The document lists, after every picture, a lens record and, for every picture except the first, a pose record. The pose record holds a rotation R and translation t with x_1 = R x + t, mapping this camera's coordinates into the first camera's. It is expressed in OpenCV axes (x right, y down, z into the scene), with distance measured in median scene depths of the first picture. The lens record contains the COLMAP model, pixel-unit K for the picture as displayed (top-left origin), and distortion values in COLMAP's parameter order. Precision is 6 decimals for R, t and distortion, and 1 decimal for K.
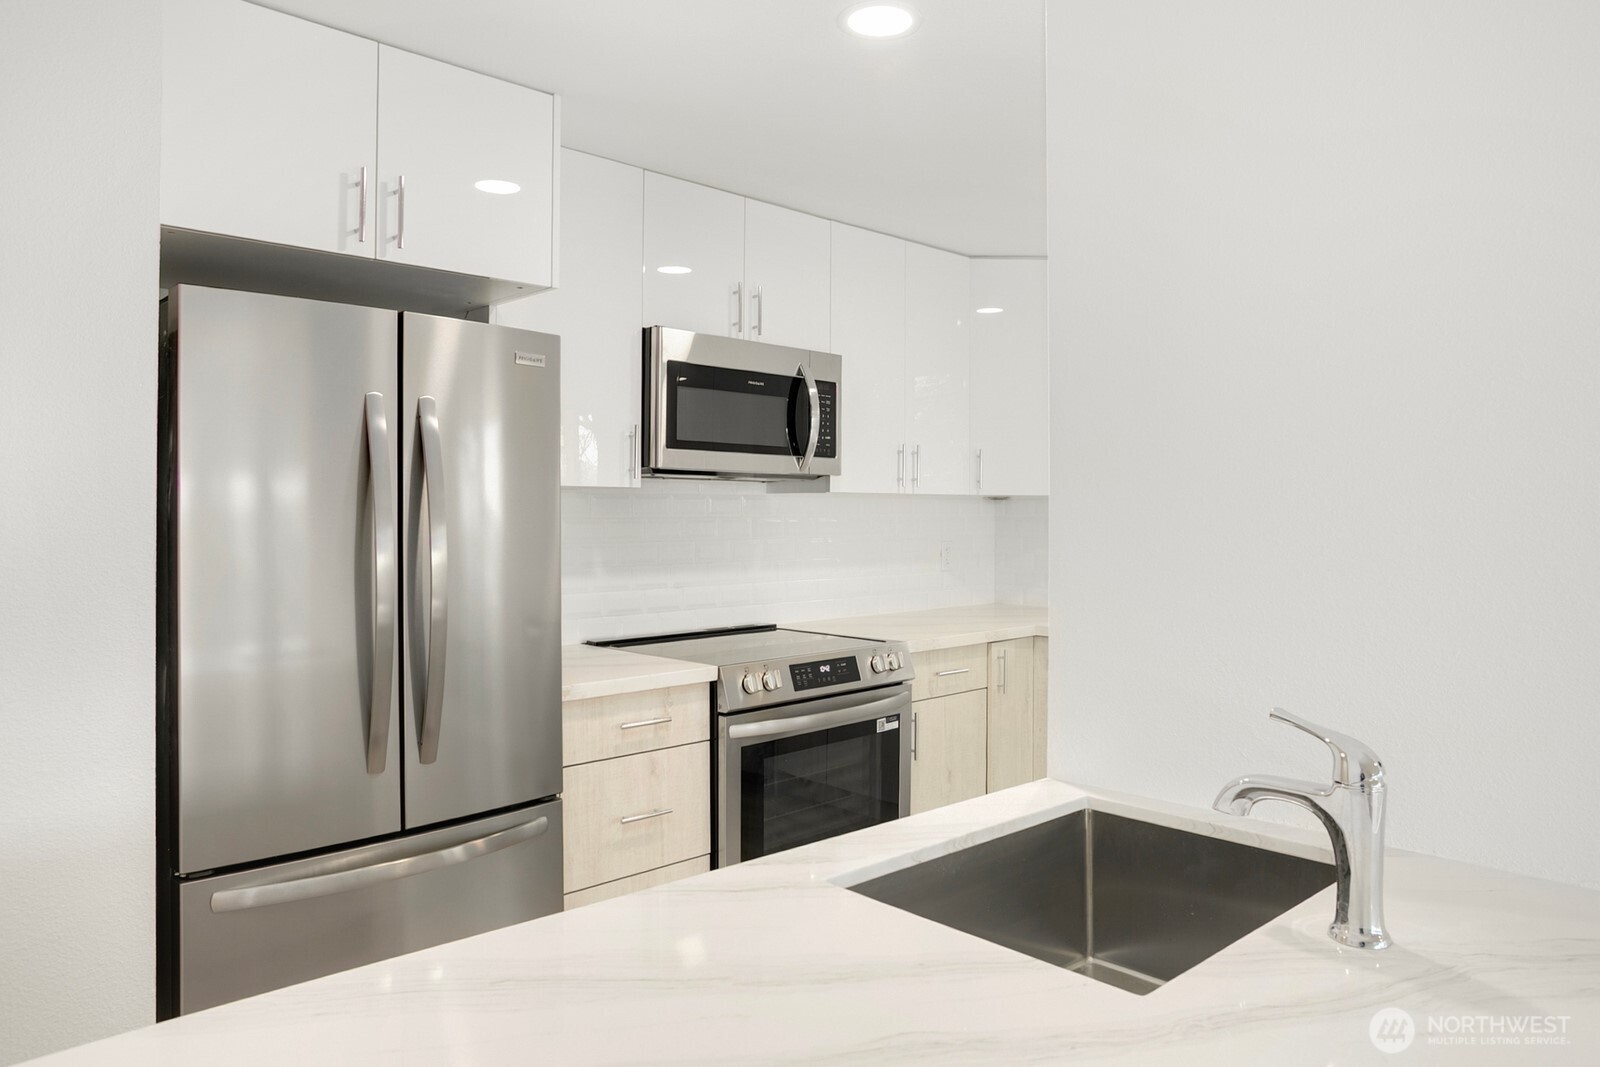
lens RADIAL K [[1090.1, 0, 800.0], [0, 1090.1, 533.5], [0, 0, 1]] dist [-0.000162, 0.000995]
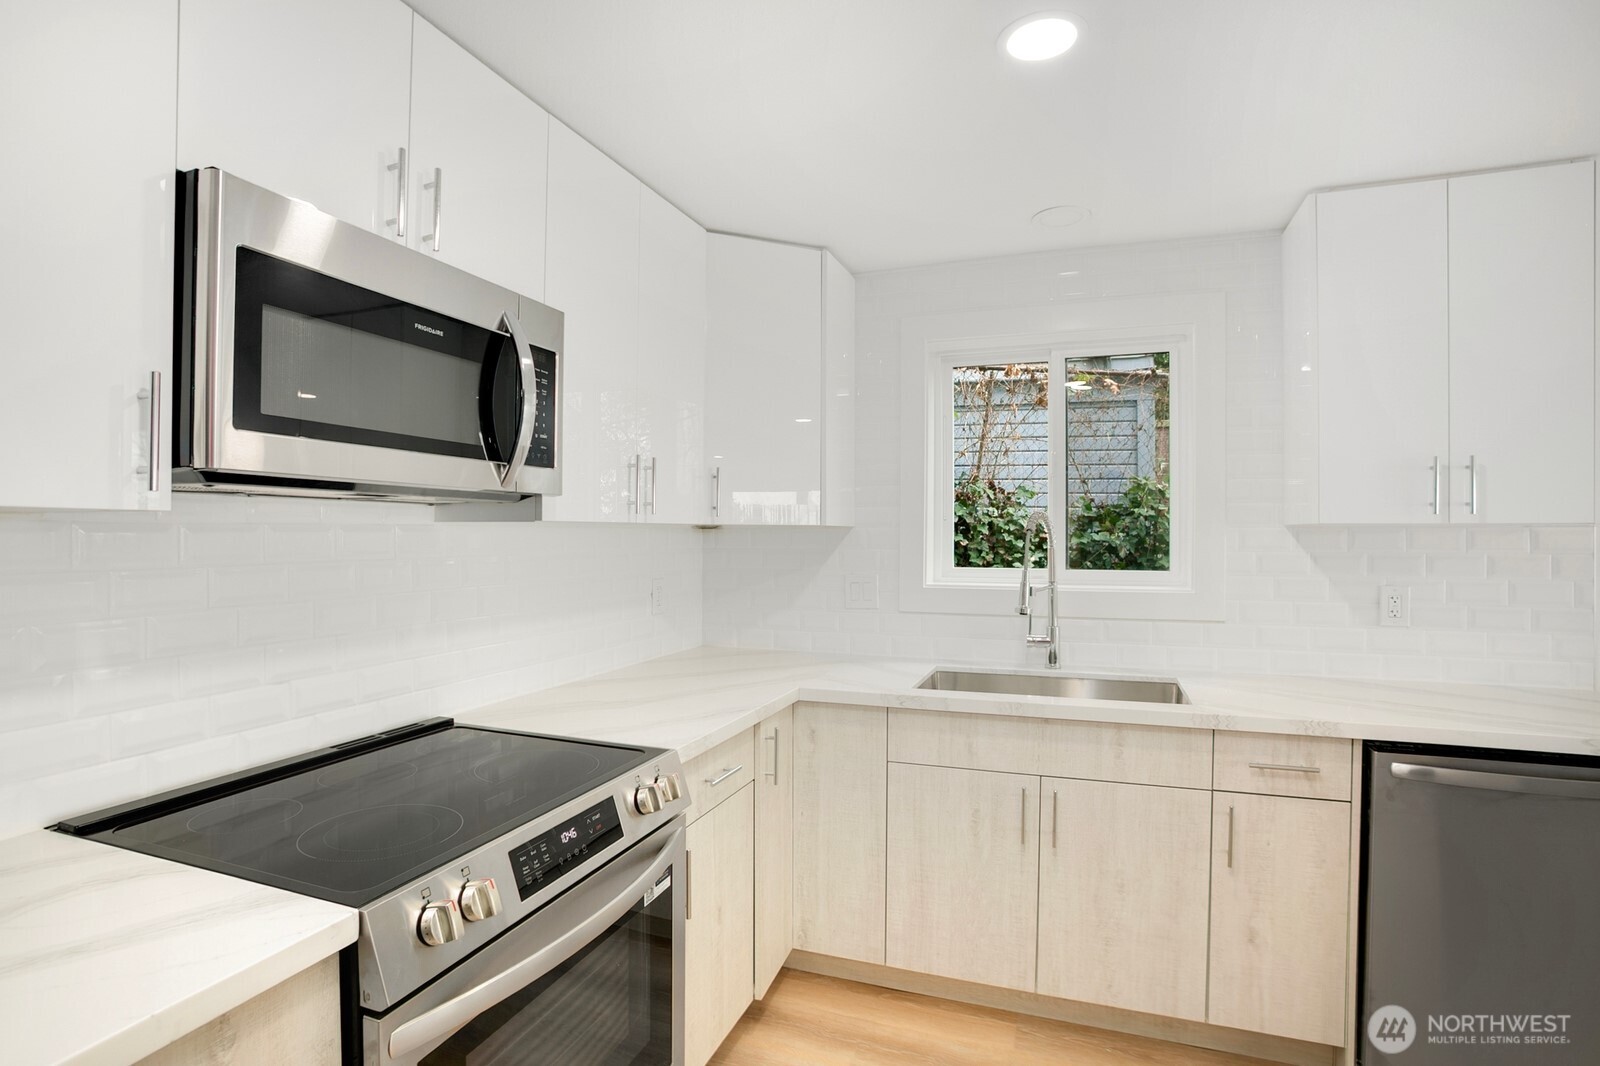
lens RADIAL K [[781.1, 0, 782.8], [0, 781.1, 538.6], [0, 0, 1]] dist [-0.033914, 0.001451]
pose [[0.905932, -0.003052, 0.423412, -0.043551], [0.007416, 0.999935, -0.008658, -0.023696], [-0.423358, 0.010984, 0.905896, 0.551600]]
